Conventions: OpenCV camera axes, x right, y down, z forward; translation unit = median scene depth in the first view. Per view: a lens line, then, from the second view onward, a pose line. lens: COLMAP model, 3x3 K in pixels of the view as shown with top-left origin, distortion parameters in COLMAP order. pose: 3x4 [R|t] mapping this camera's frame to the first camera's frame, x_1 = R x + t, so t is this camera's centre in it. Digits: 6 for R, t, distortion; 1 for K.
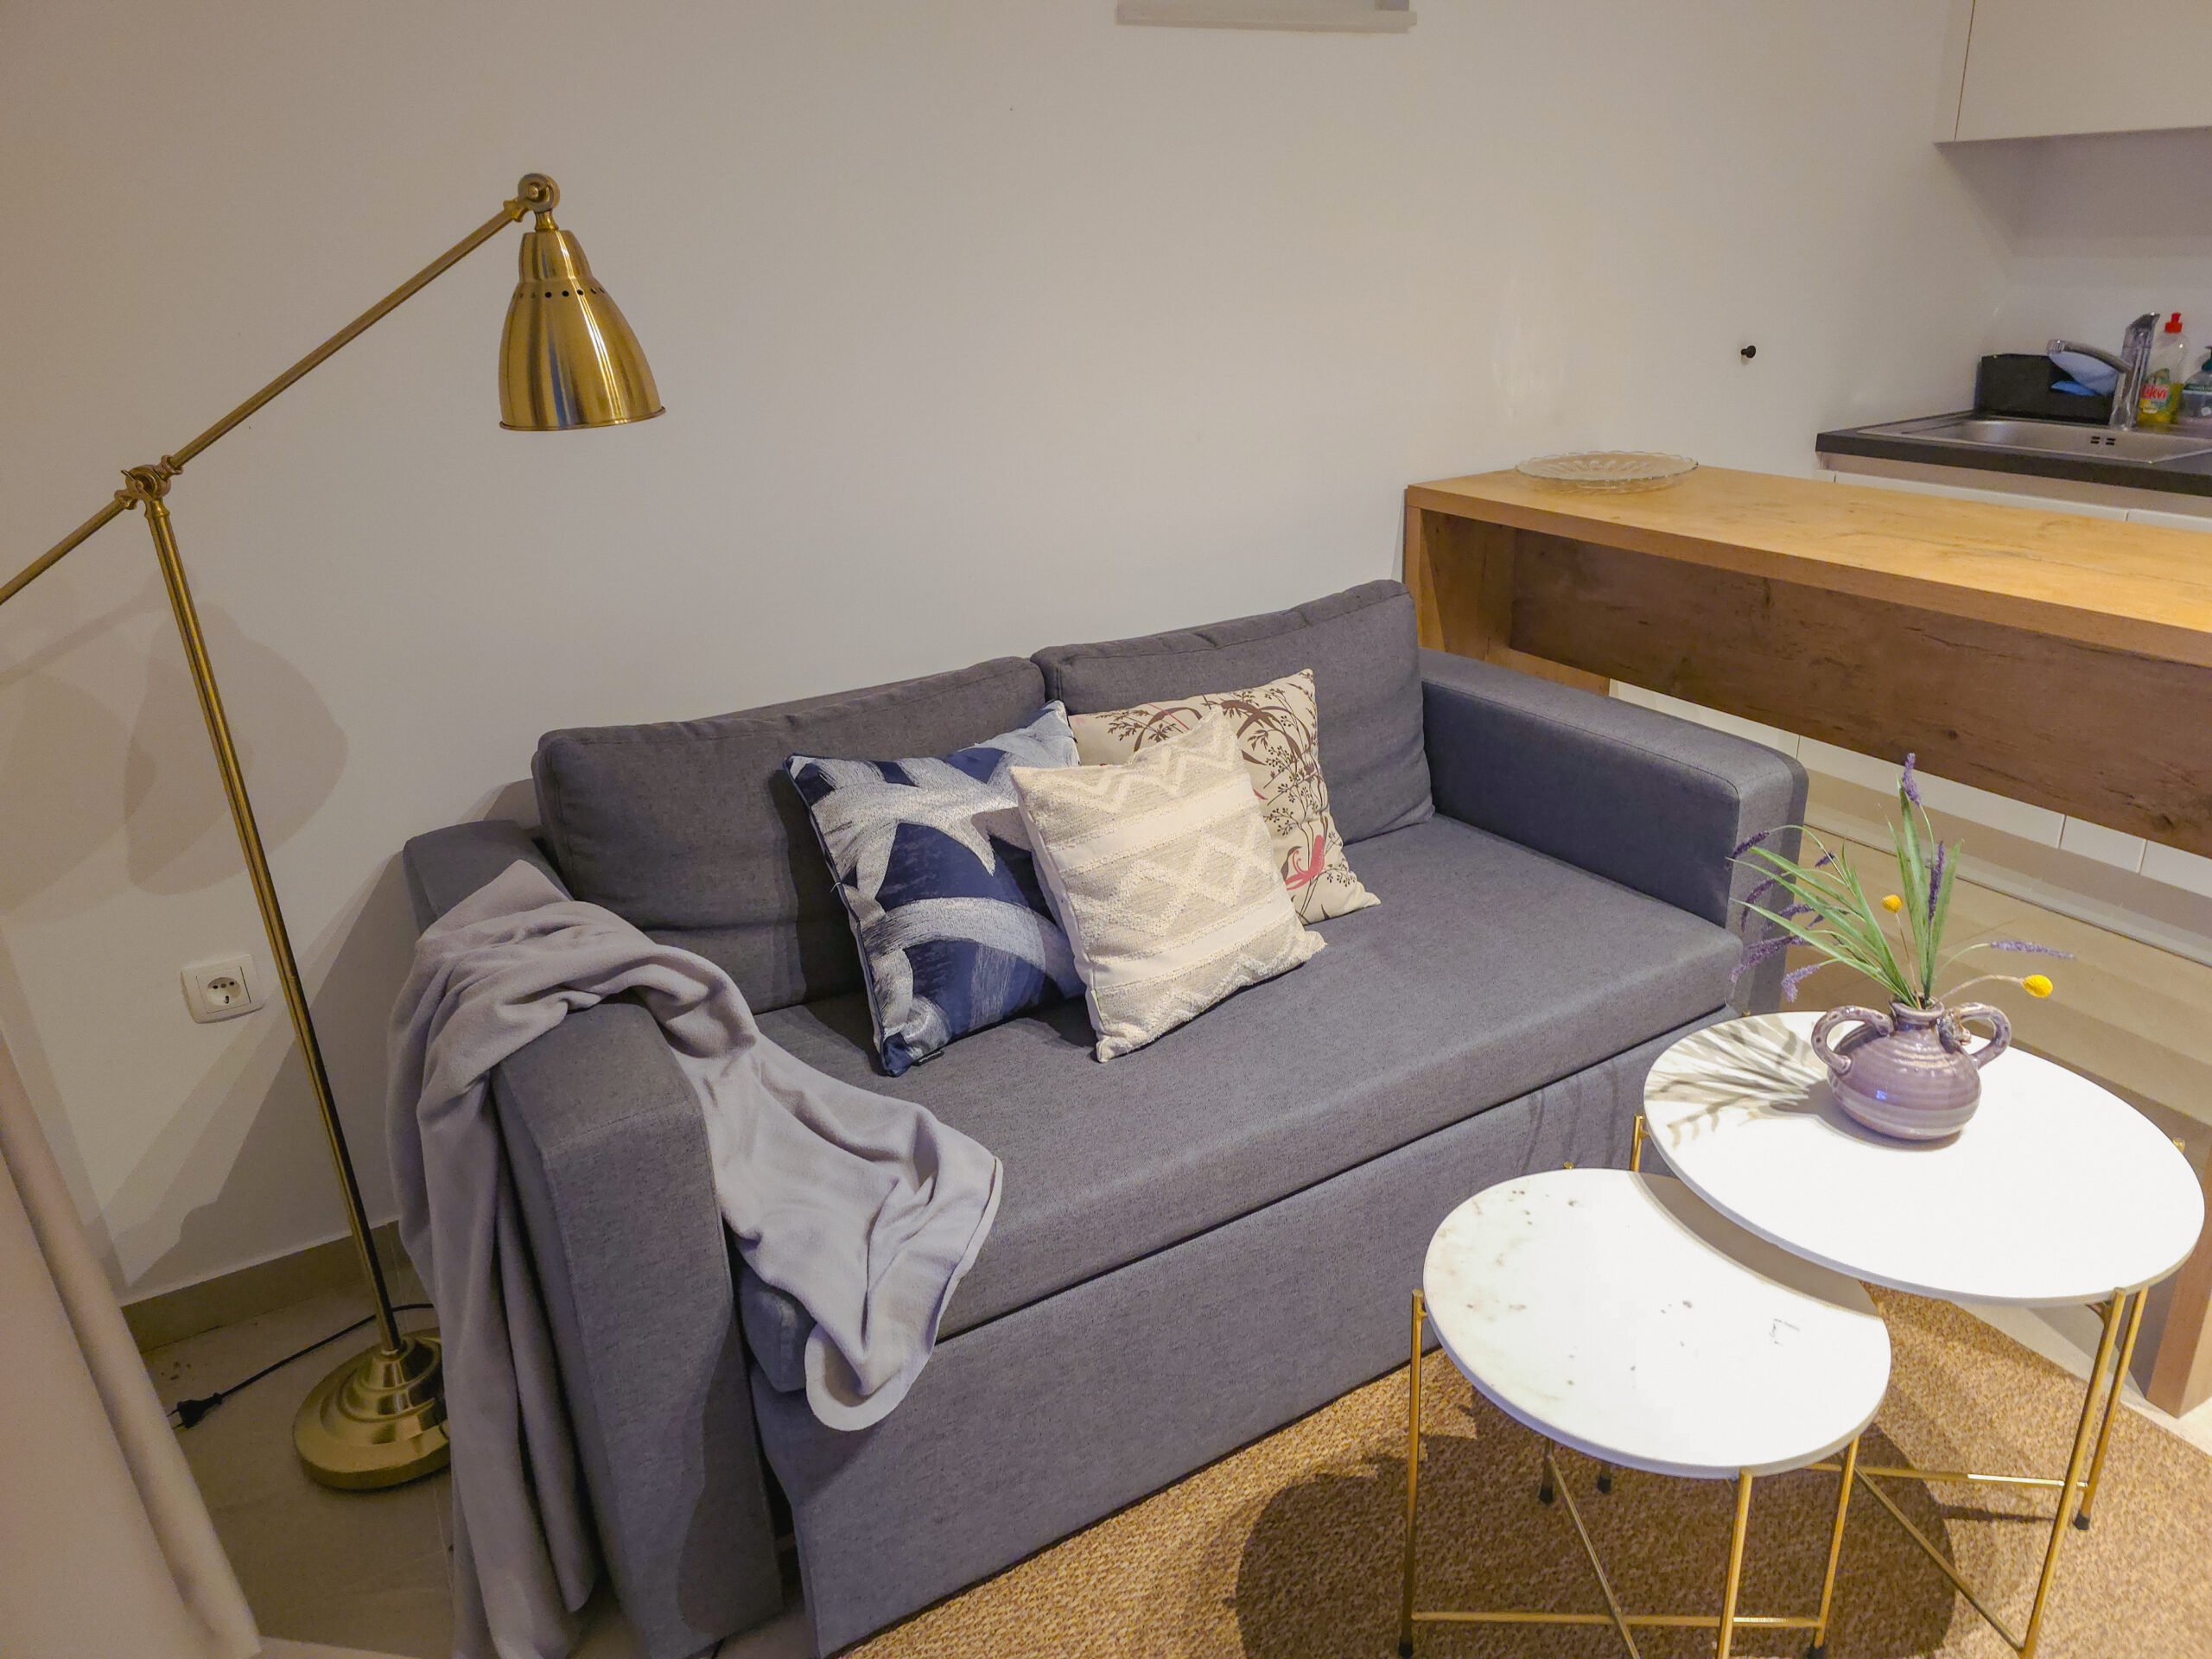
lens RADIAL K [[1464.0, 0, 1102.8], [0, 1464.0, 801.1], [0, 0, 1]] dist [0.094455, -0.093677]
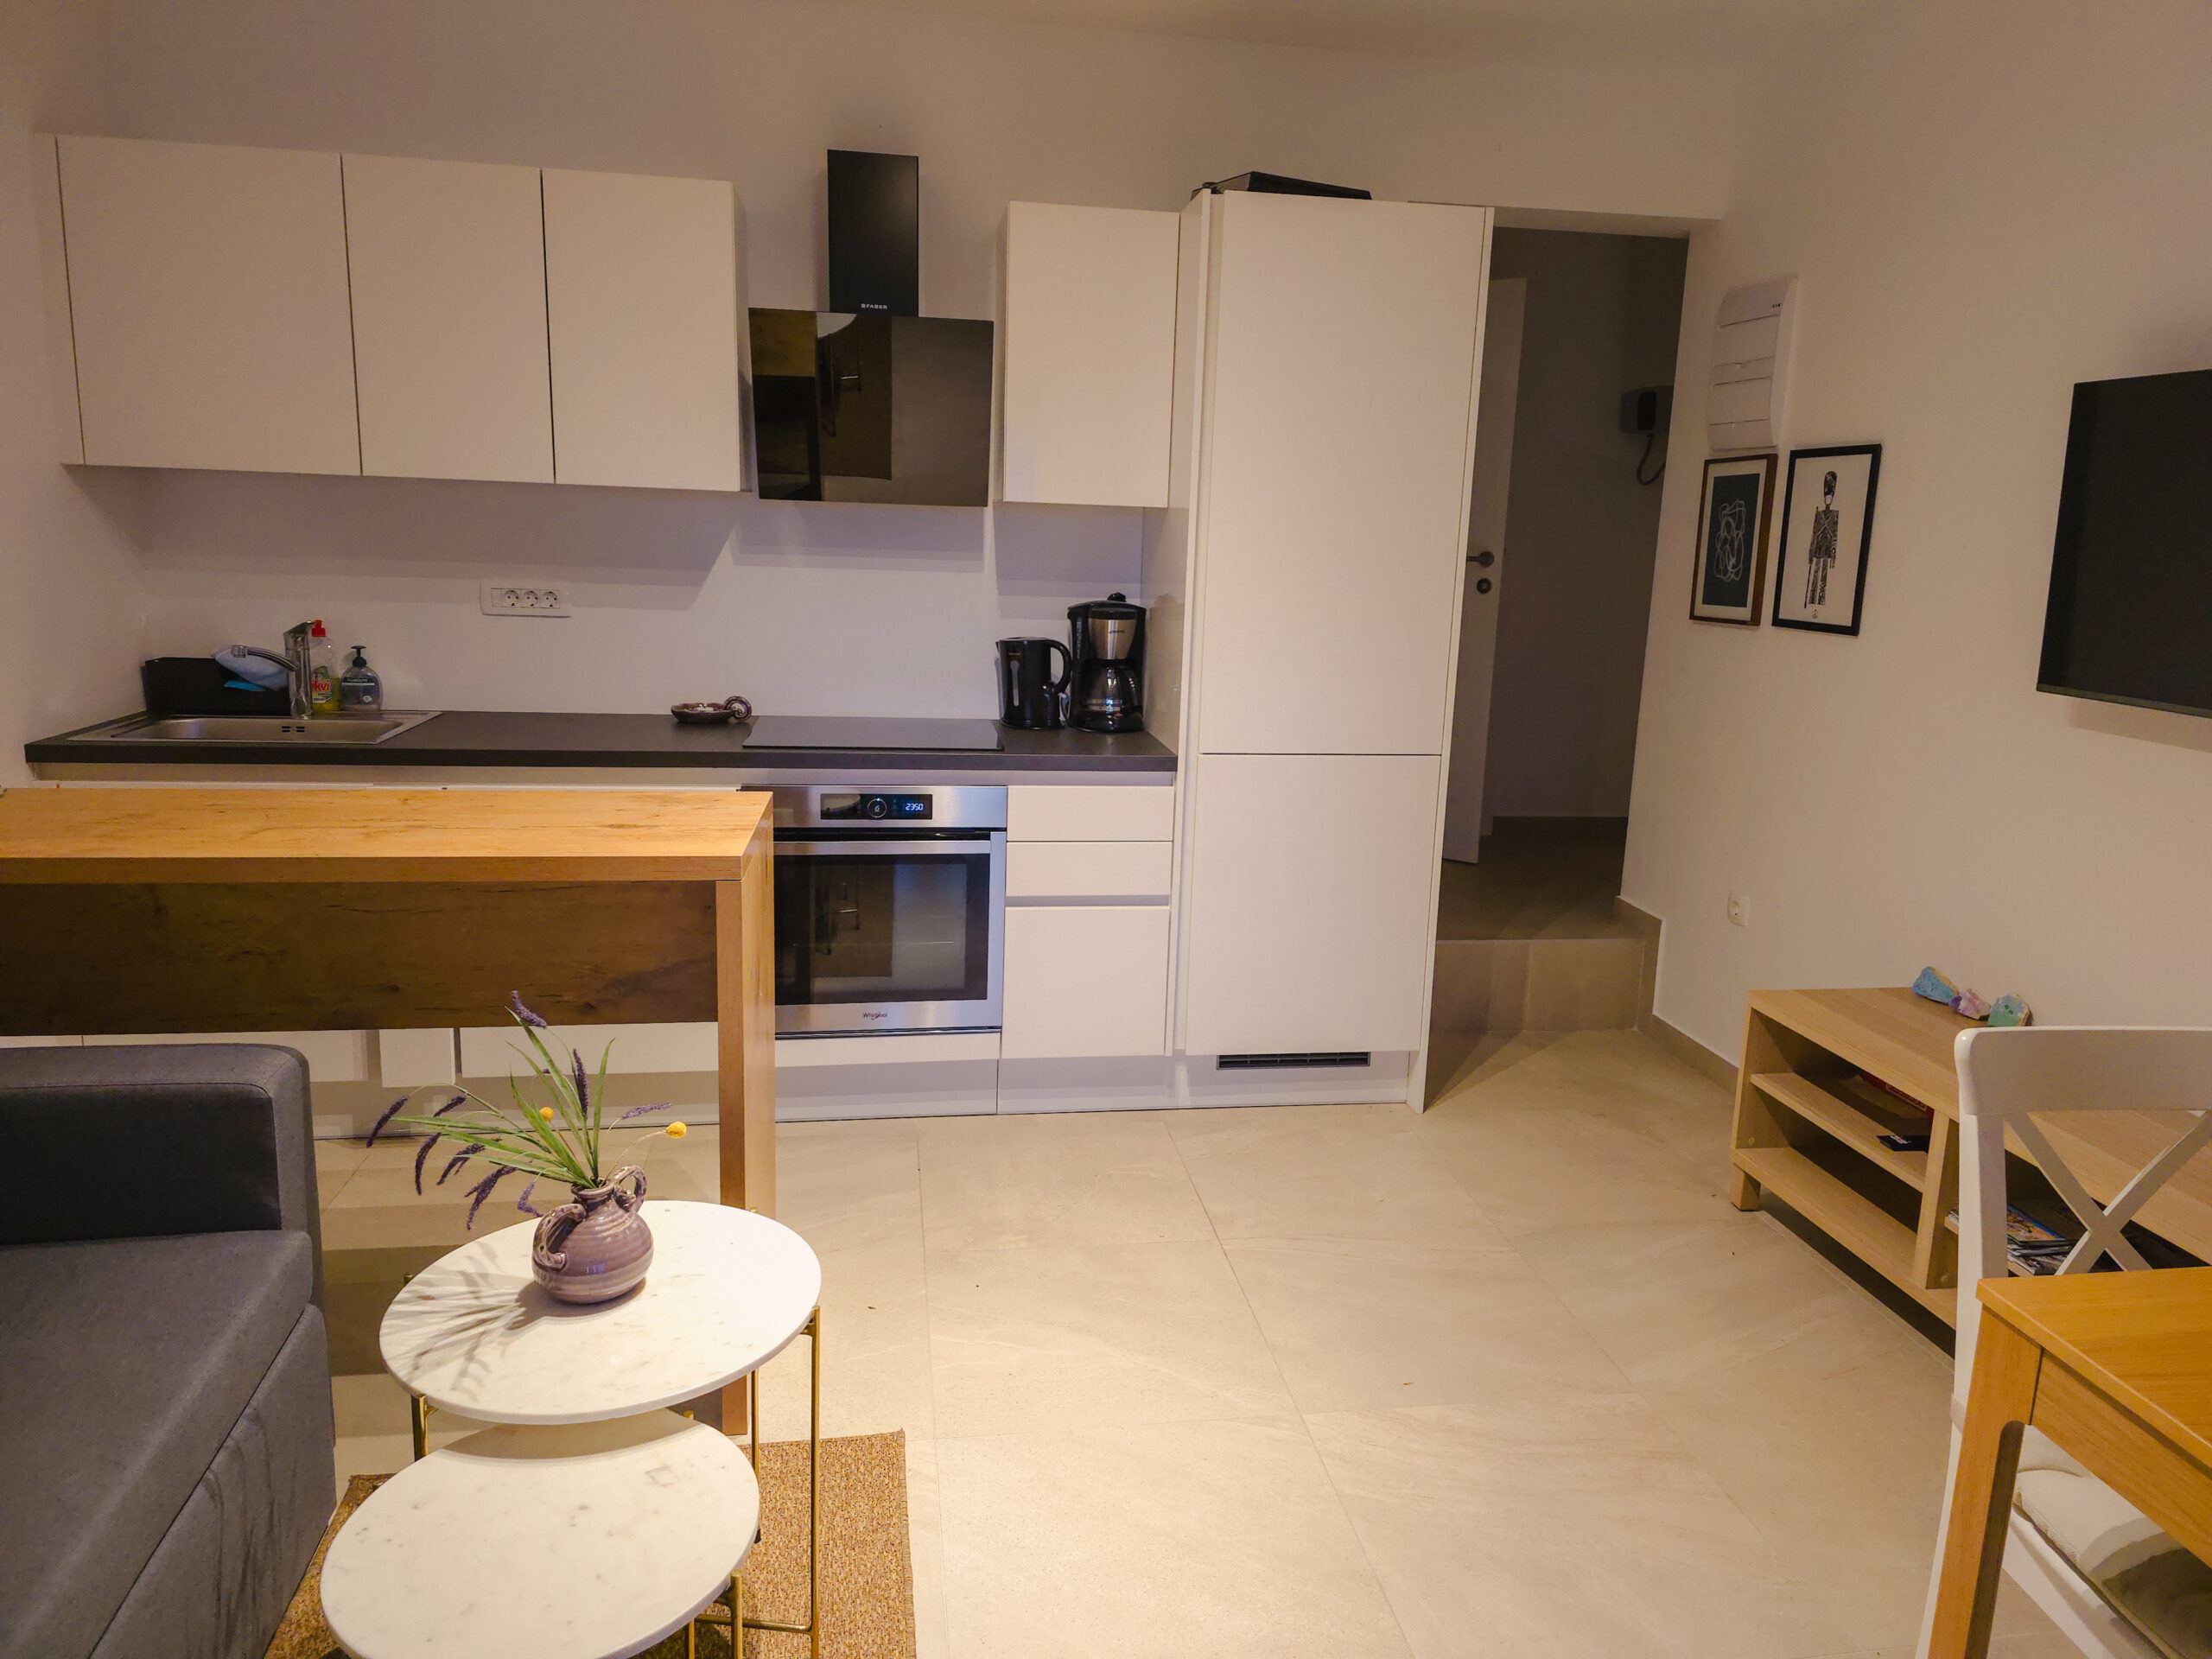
lens RADIAL K [[1464.0, 0, 1102.8], [0, 1464.0, 801.1], [0, 0, 1]] dist [0.094455, -0.093677]
pose [[0.370455, -0.126882, 0.920143, -0.155793], [0.295159, 0.955361, 0.012905, -0.023120], [-0.880706, 0.266808, 0.391369, 0.035372]]
